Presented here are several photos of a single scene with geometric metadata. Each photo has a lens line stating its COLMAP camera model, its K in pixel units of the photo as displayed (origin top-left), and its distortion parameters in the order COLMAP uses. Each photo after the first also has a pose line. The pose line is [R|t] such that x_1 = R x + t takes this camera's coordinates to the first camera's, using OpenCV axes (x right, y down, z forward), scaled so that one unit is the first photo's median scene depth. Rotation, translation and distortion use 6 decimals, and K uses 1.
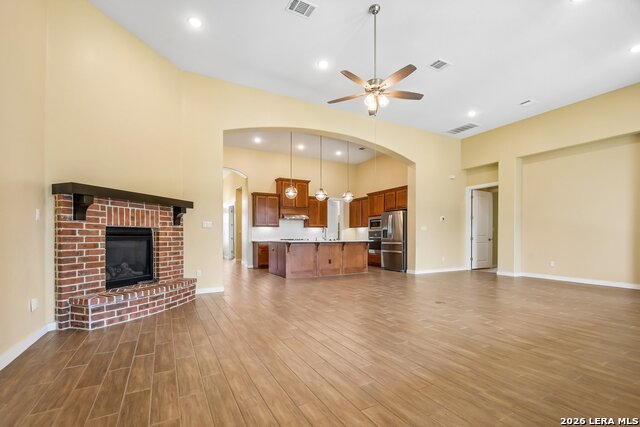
lens RADIAL K [[285.1, 0, 318.3], [0, 285.1, 237.4], [0, 0, 1]] dist [0.000603, 0.000045]
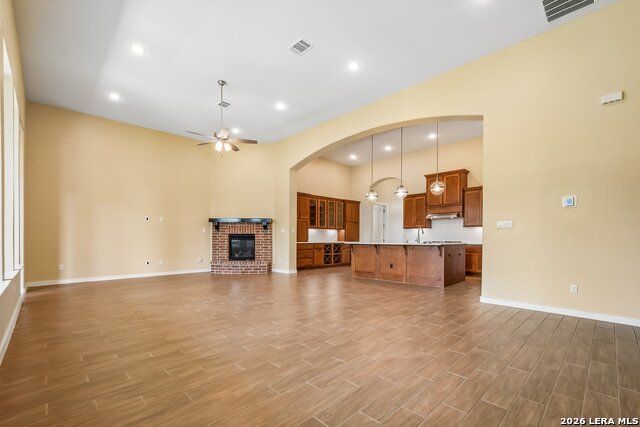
lens RADIAL K [[285.1, 0, 318.3], [0, 285.1, 237.4], [0, 0, 1]] dist [0.000603, 0.000045]
pose [[0.271757, 0.001137, -0.962365, 0.882260], [-0.004514, 0.999990, -0.000094, -0.005264], [0.962355, 0.004370, 0.271760, 0.544478]]
